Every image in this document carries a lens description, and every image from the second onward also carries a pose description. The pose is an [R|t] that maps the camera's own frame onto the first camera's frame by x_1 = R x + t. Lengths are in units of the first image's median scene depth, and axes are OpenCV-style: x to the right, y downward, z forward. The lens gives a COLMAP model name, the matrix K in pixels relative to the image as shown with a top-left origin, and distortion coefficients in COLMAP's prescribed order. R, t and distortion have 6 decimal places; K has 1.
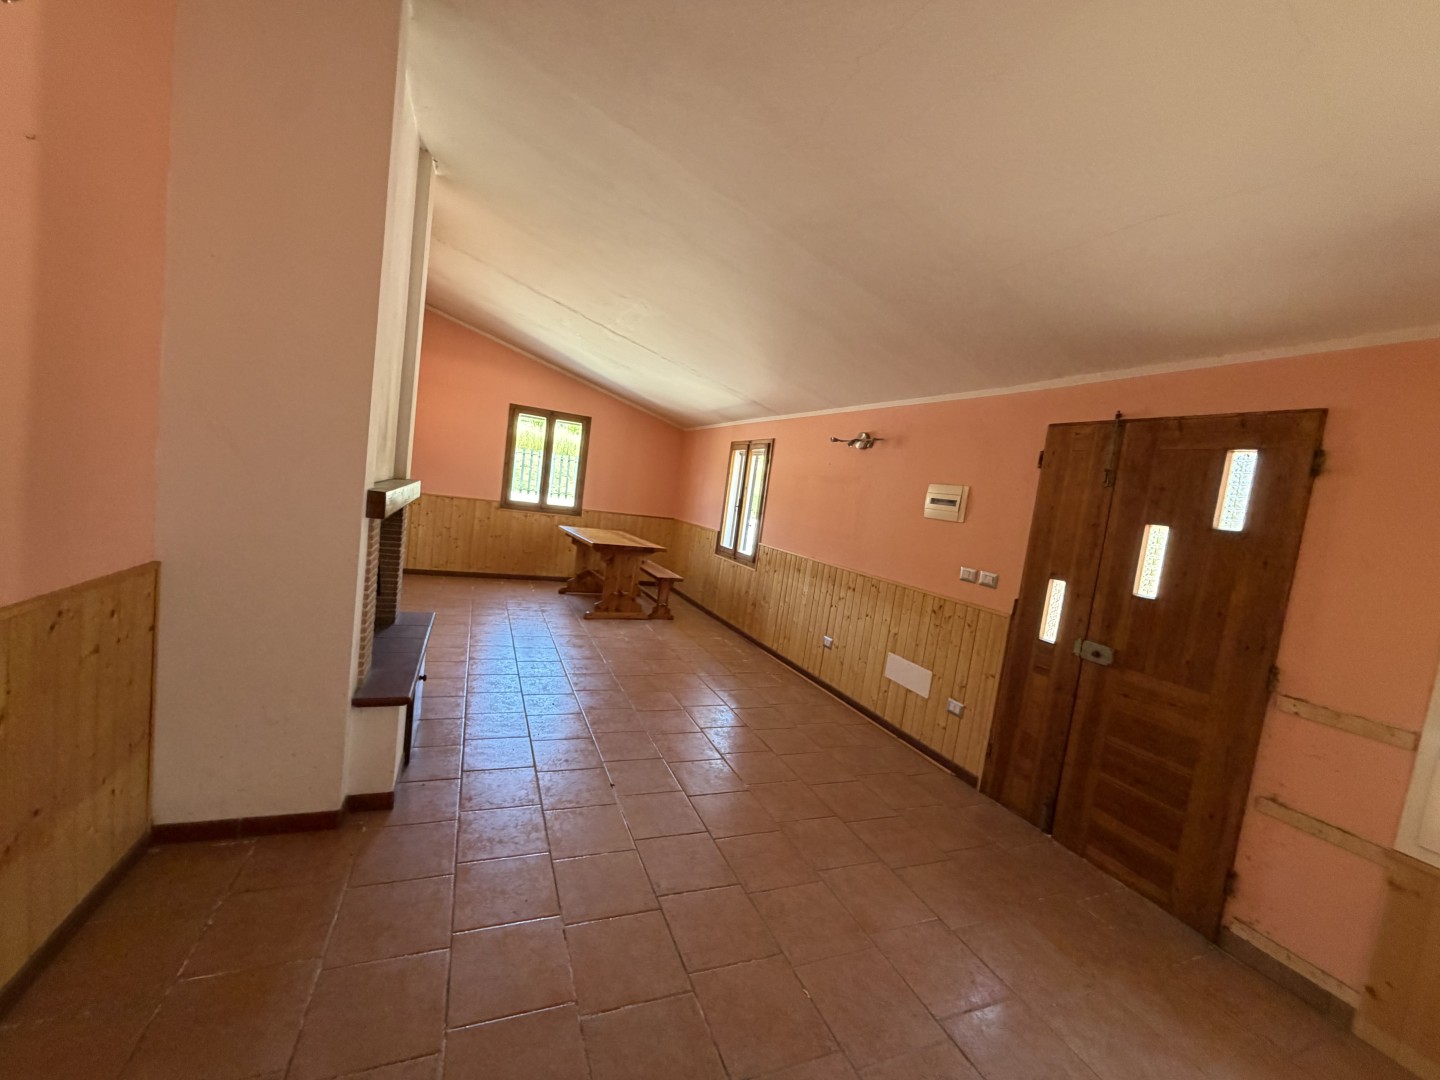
lens RADIAL K [[572.2, 0, 716.4], [0, 572.2, 536.1], [0, 0, 1]] dist [-0.000022, -0.000262]
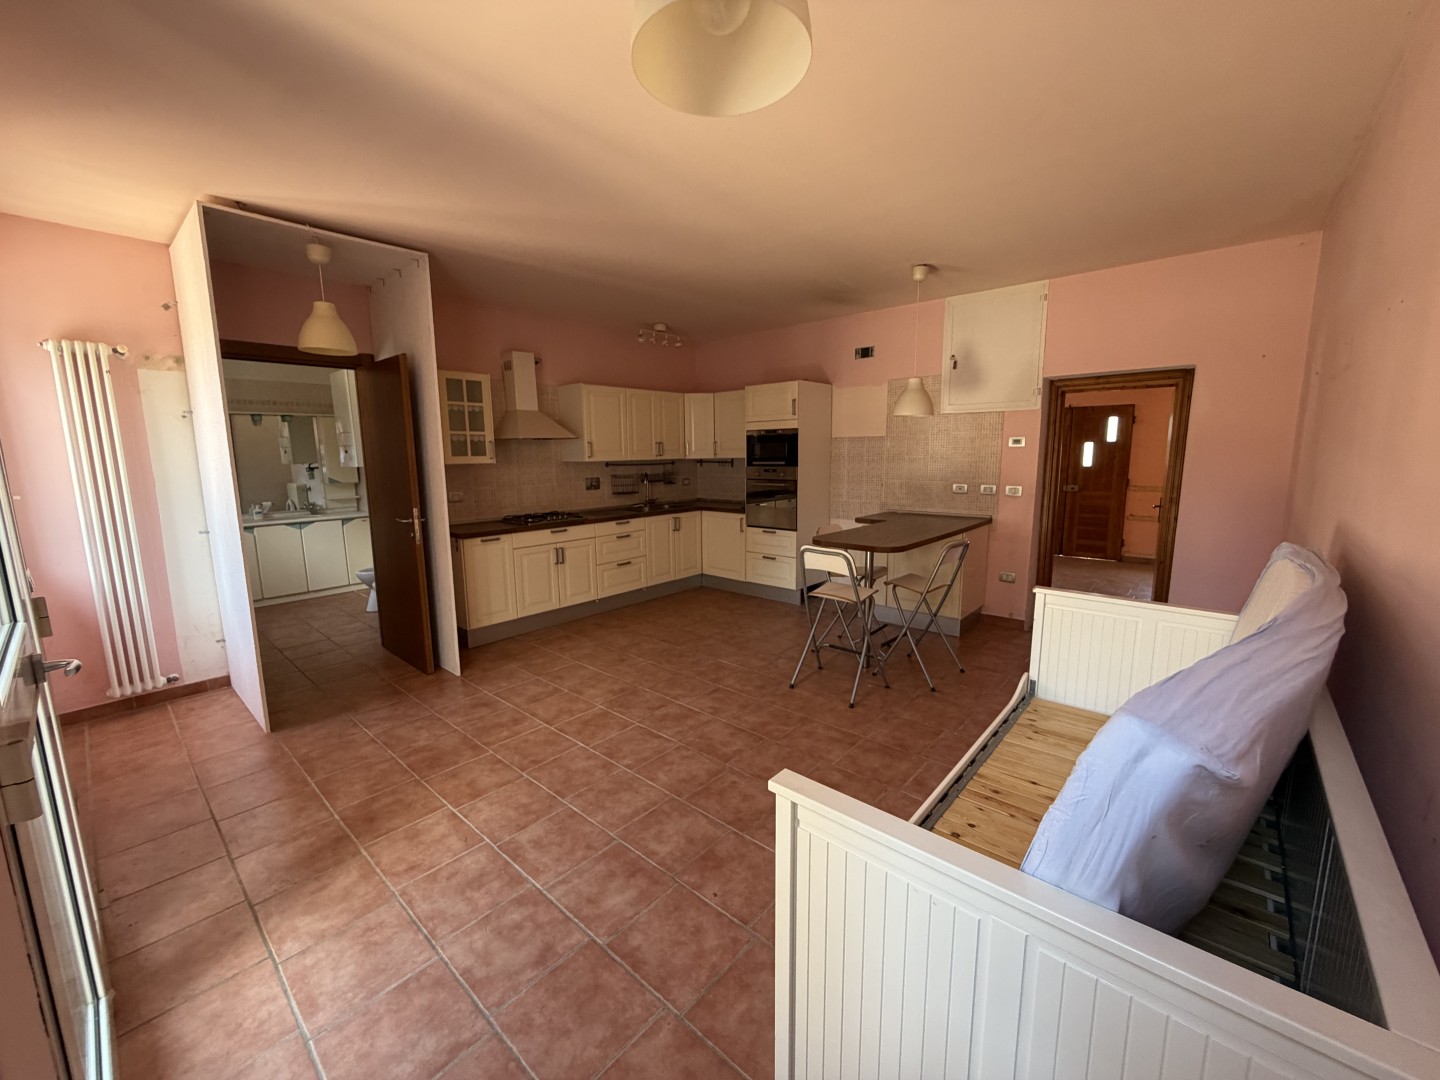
lens RADIAL K [[572.2, 0, 714.3], [0, 572.2, 541.4], [0, 0, 1]] dist [-0.000022, -0.000262]
pose [[0.891159, -0.204019, 0.405230, -0.924355], [0.161620, 0.977348, 0.136636, -0.094917], [-0.423927, -0.056271, 0.903947, -0.371257]]
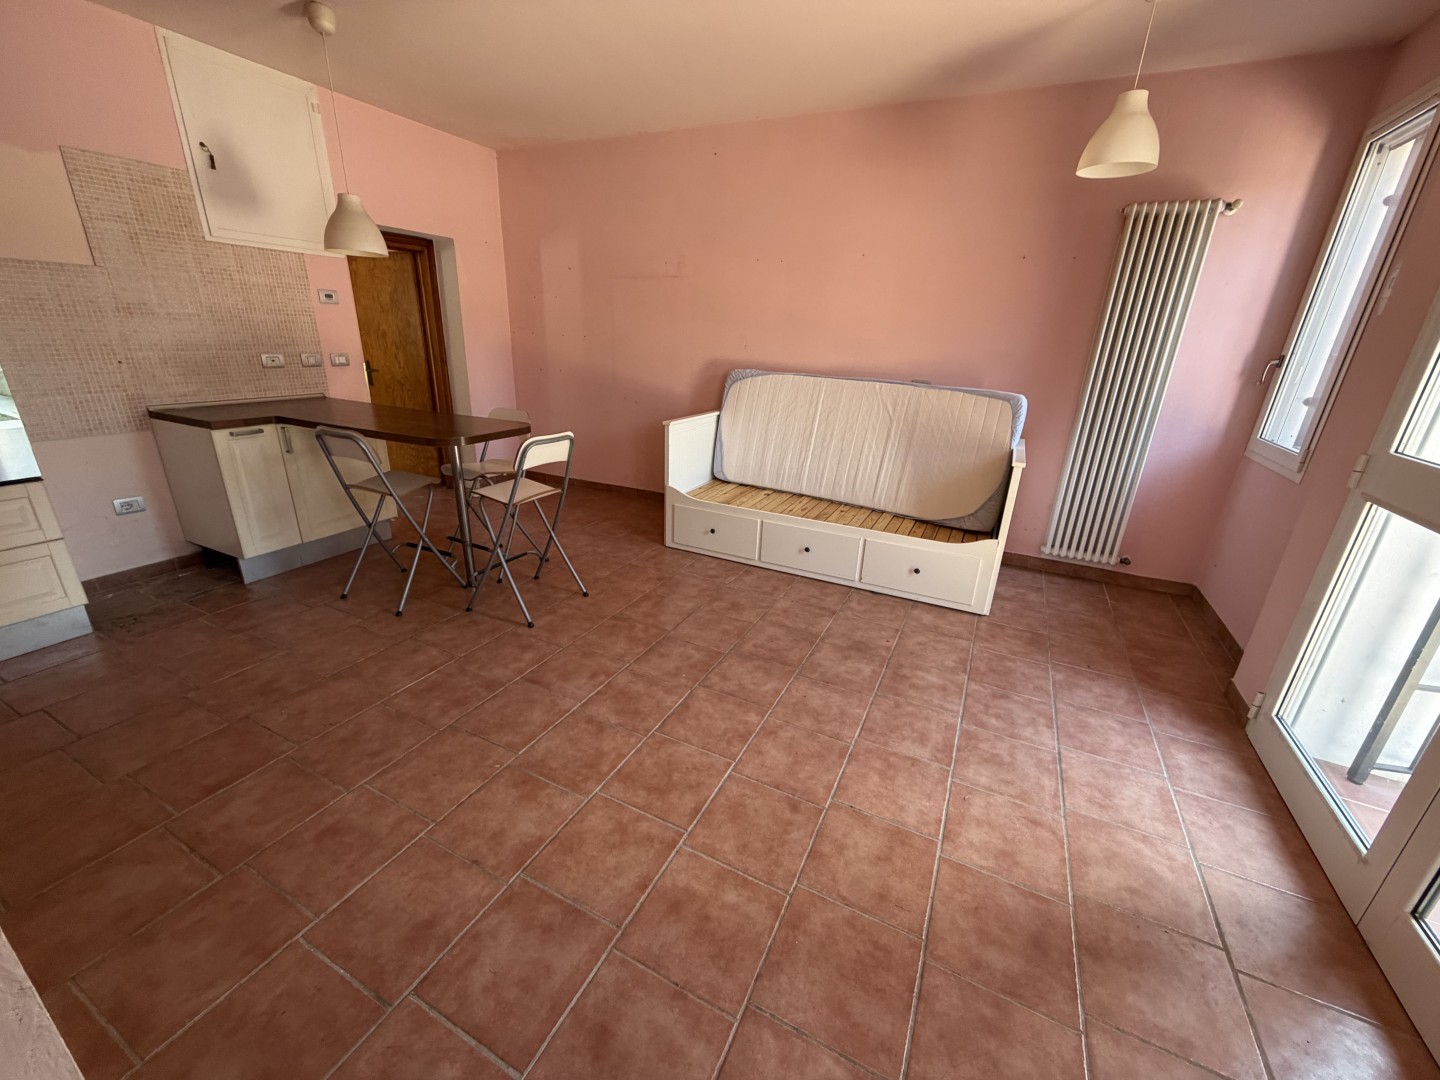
lens RADIAL K [[572.2, 0, 714.6], [0, 572.2, 540.1], [0, 0, 1]] dist [-0.000022, -0.000262]
pose [[-0.642047, -0.399365, 0.654434, -1.011976], [-0.055958, 0.875745, 0.479520, -0.143573], [-0.764620, 0.271254, -0.584617, 0.234999]]
